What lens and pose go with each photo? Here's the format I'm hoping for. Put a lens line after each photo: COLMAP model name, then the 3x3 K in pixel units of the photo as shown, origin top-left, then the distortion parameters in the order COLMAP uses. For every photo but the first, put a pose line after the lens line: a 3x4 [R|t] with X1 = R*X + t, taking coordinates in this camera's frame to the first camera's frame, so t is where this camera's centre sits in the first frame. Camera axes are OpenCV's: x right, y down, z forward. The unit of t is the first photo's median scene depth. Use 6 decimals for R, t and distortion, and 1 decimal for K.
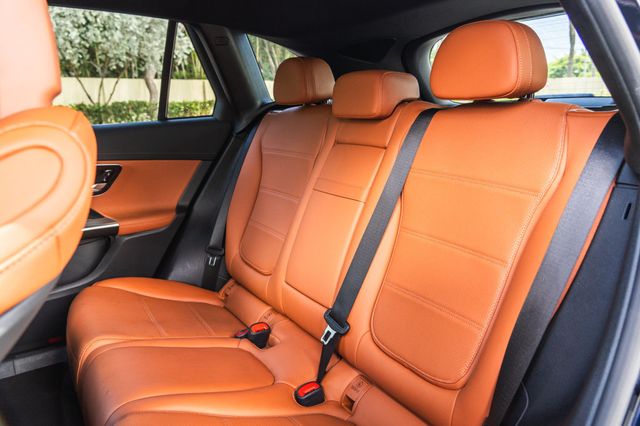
lens RADIAL K [[491.0, 0, 355.3], [0, 491.0, 212.1], [0, 0, 1]] dist [-0.011542, -0.003066]
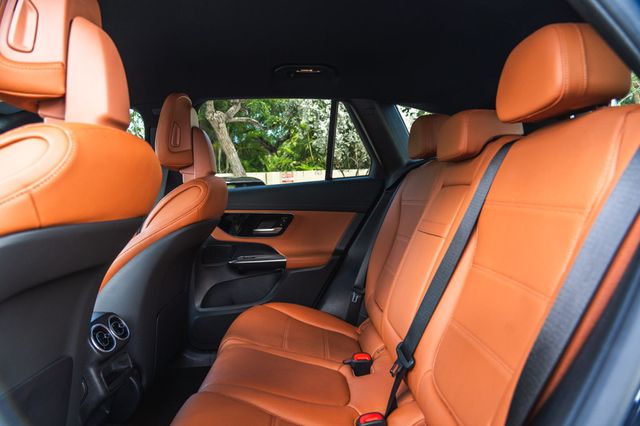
lens RADIAL K [[435.3, 0, 320.0], [0, 435.3, 213.0], [0, 0, 1]] dist [-0.009114, 0.002166]
pose [[0.841263, -0.001565, -0.540624, 0.187046], [-0.085115, 0.987141, -0.135304, 0.047055], [0.533884, 0.159842, 0.830312, 0.086517]]
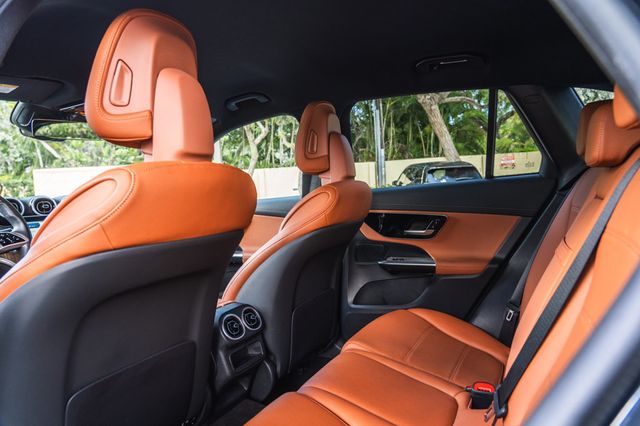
lens RADIAL K [[447.4, 0, 320.0], [0, 447.4, 213.0], [0, 0, 1]] dist [-0.023591, -0.001048]
pose [[0.492049, 0.039850, -0.869655, 0.297450], [-0.151542, 0.987621, -0.040487, -0.012345], [0.857277, 0.151710, 0.491997, 0.194307]]
